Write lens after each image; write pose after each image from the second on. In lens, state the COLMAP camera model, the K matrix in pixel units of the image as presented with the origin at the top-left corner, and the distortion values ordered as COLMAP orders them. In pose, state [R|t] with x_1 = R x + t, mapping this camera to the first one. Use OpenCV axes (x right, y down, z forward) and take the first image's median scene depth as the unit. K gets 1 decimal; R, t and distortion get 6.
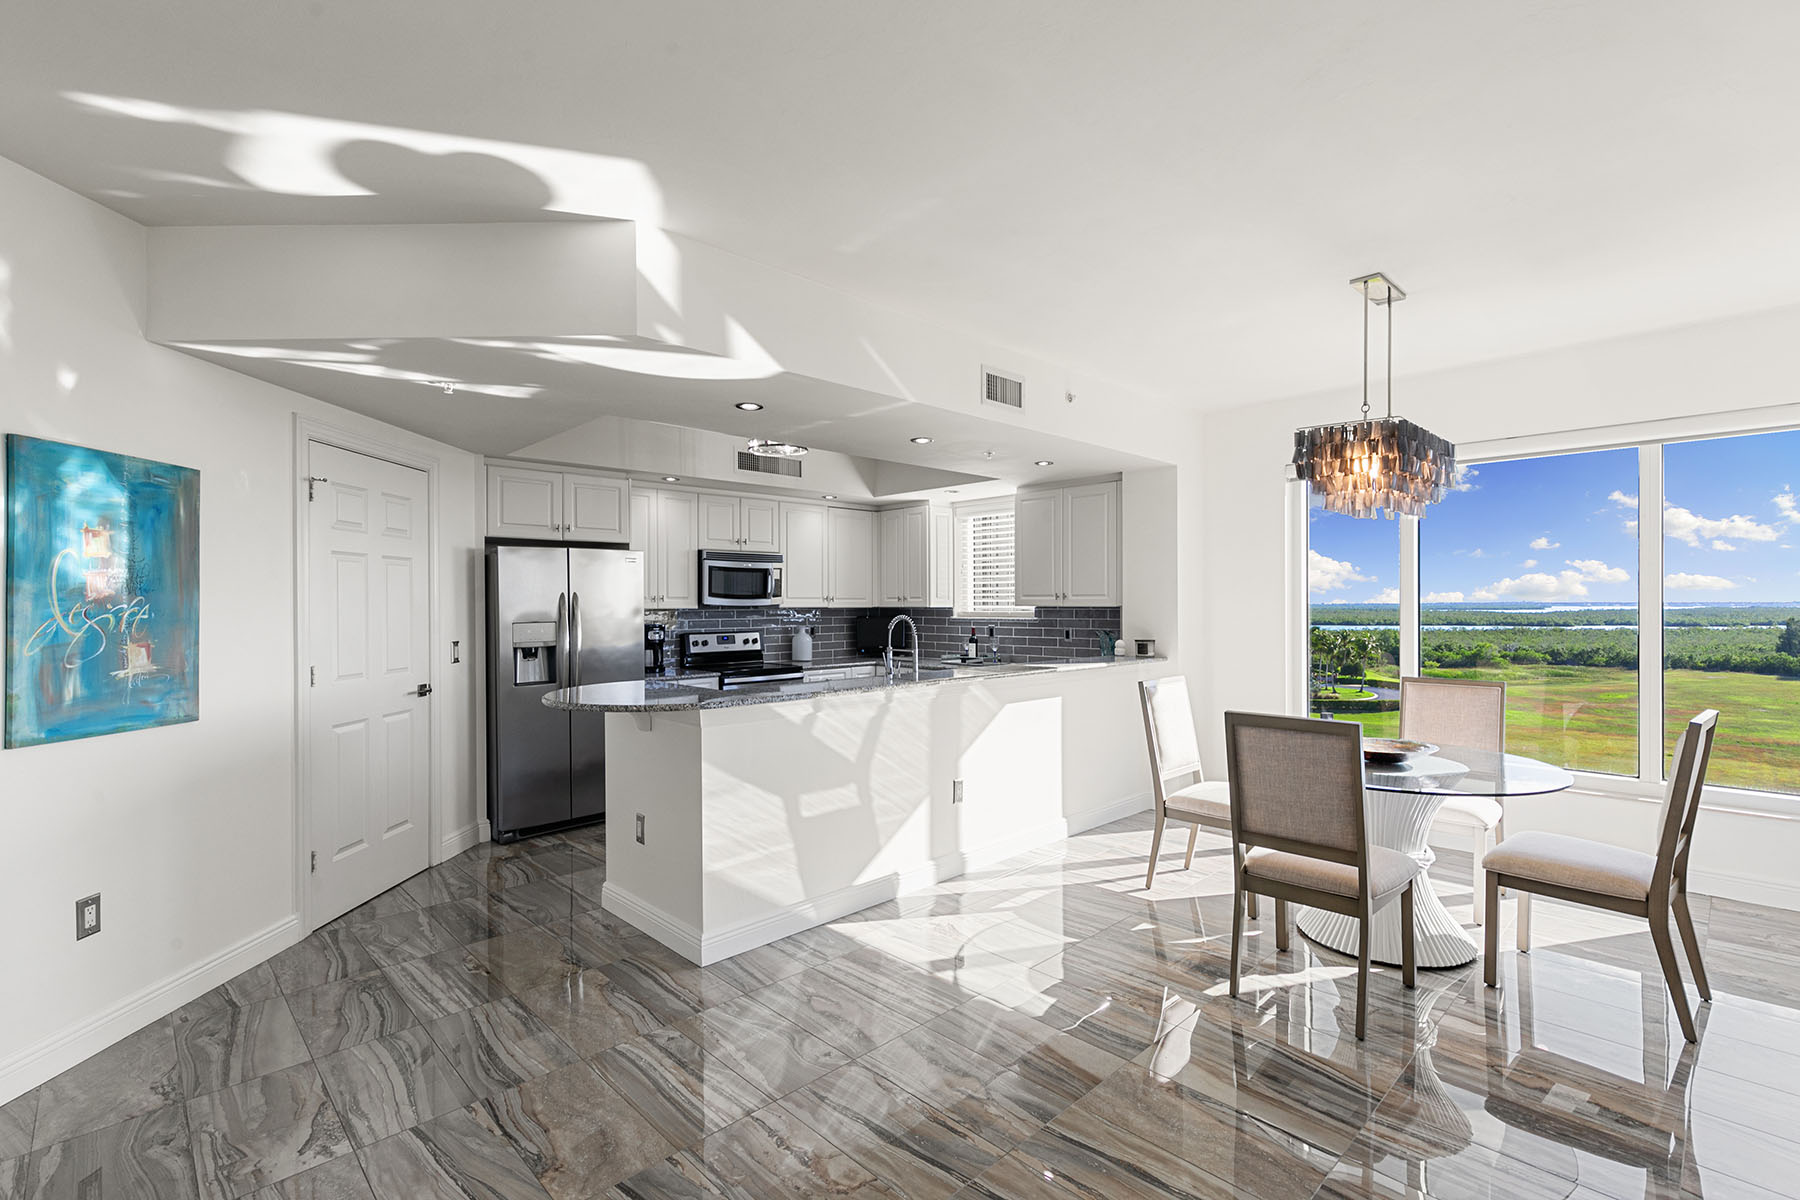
lens RADIAL K [[811.8, 0, 897.6], [0, 811.8, 608.4], [0, 0, 1]] dist [0.012333, -0.002237]
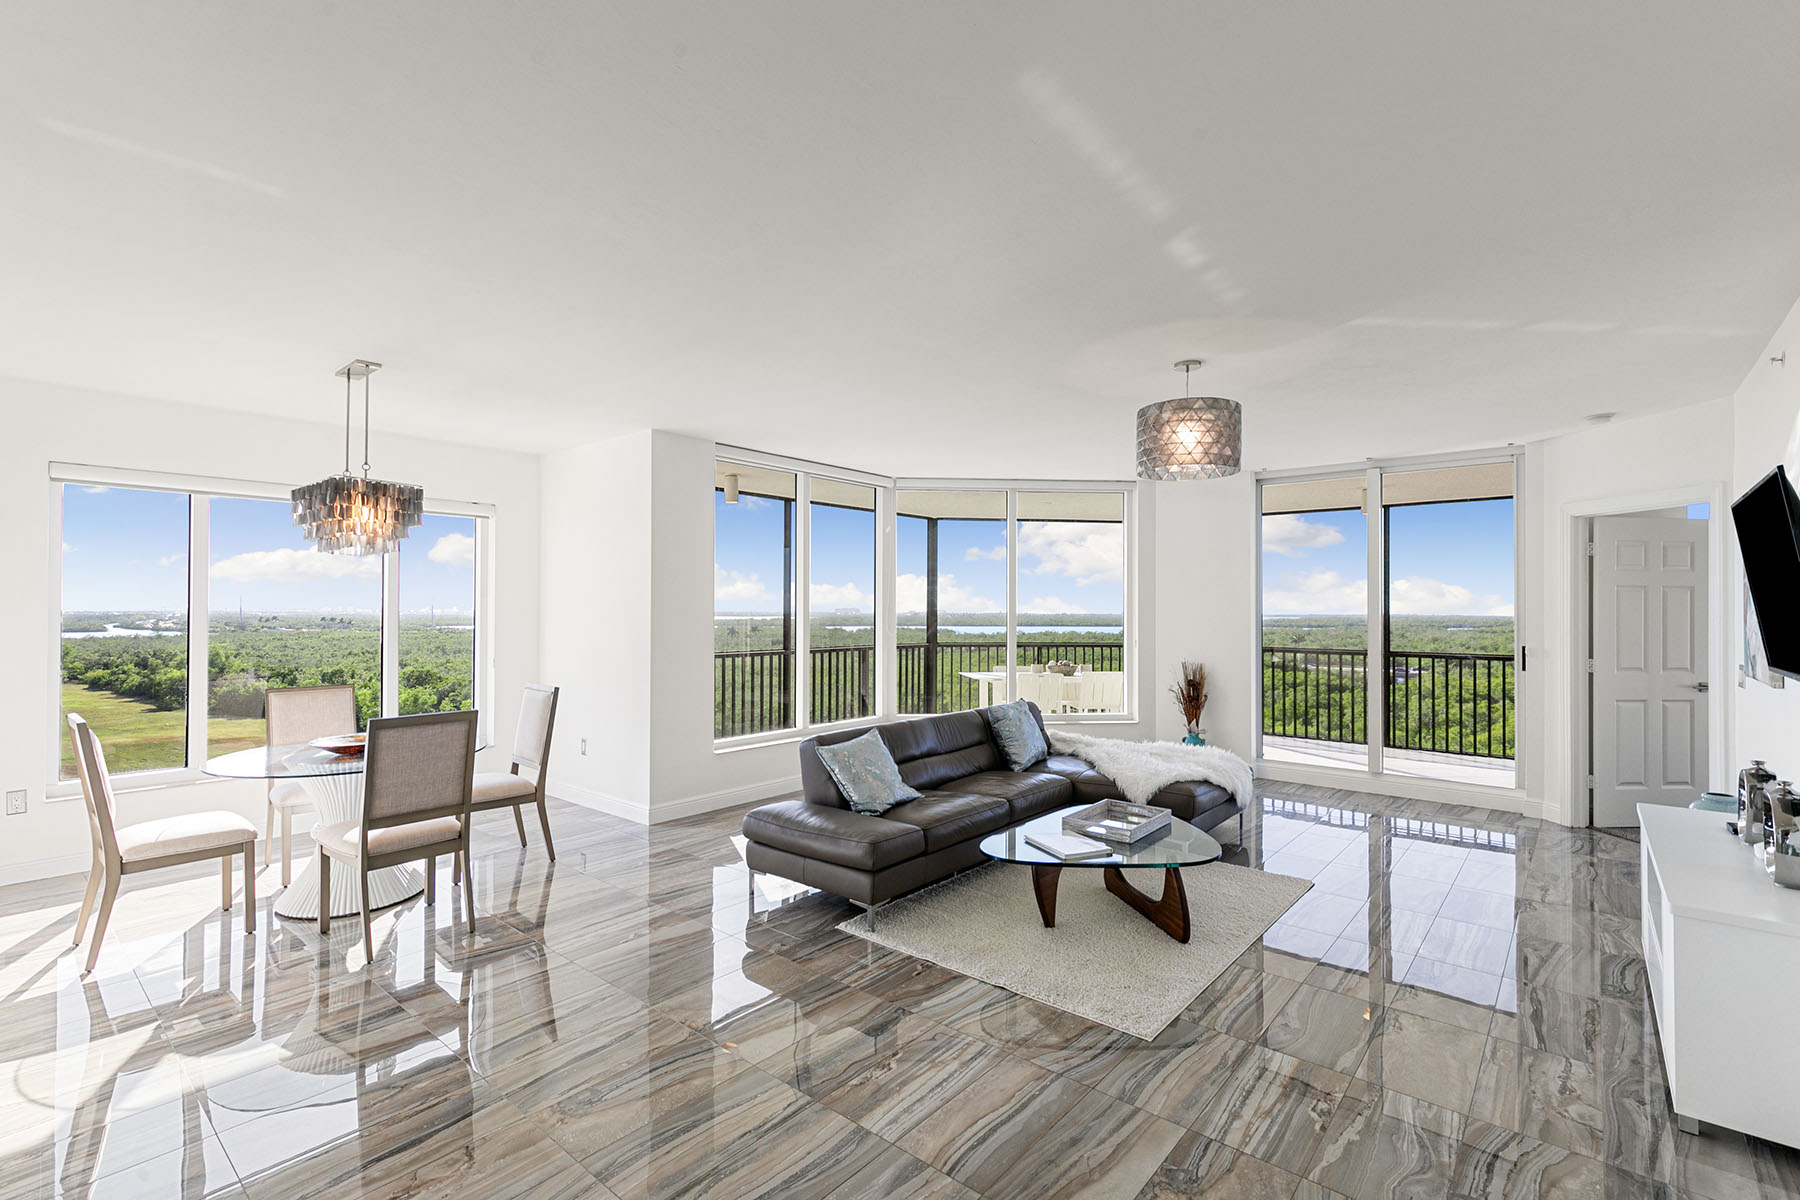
lens RADIAL K [[811.8, 0, 899.9], [0, 811.8, 606.5], [0, 0, 1]] dist [0.012333, -0.002237]
pose [[-0.098745, 0.007222, 0.995087, -0.479128], [0.005507, 0.999962, -0.006711, -0.014569], [-0.995098, 0.004817, -0.098781, 0.200945]]
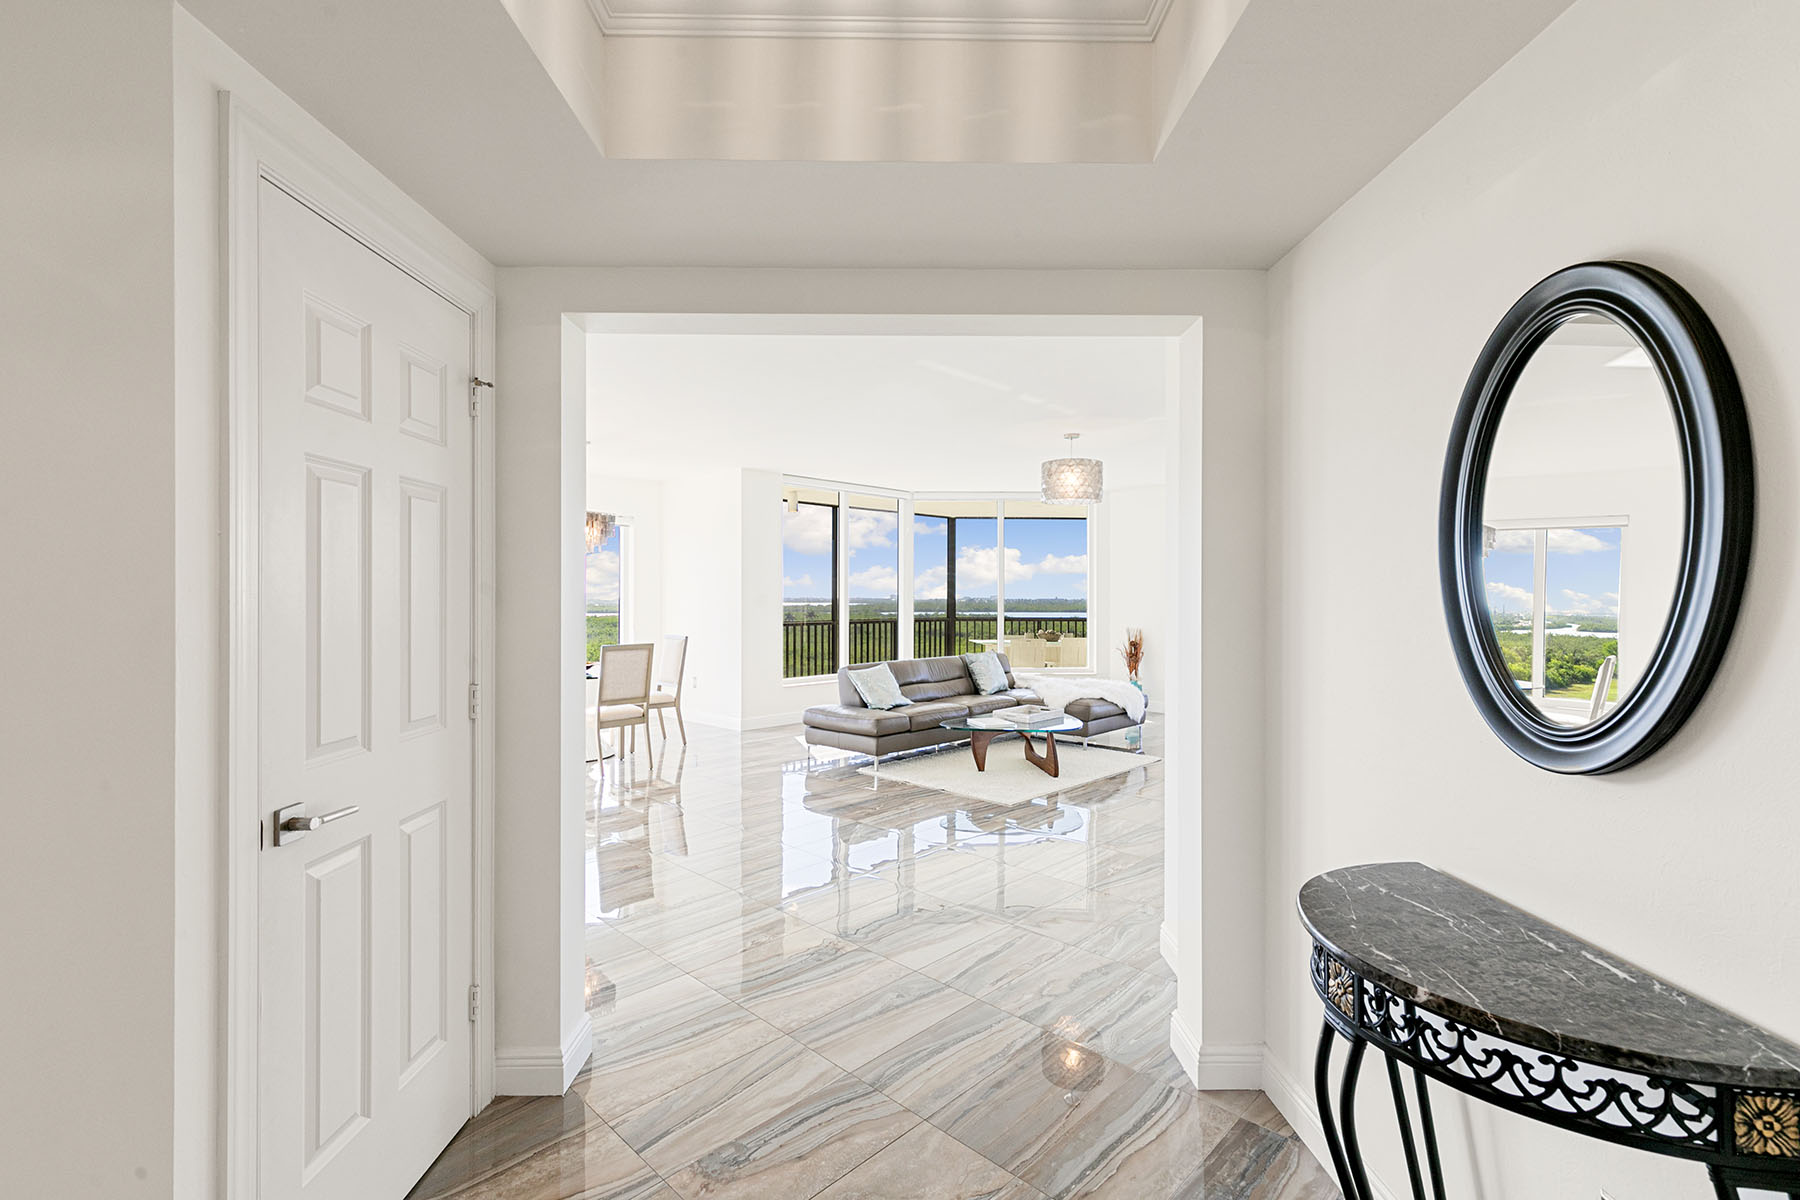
lens RADIAL K [[811.8, 0, 898.6], [0, 811.8, 592.7], [0, 0, 1]] dist [0.012333, -0.002237]
pose [[-0.030018, 0.007856, 0.999518, -1.010344], [0.006643, 0.999949, -0.007660, 0.004013], [-0.999527, 0.006410, -0.030069, 0.158034]]
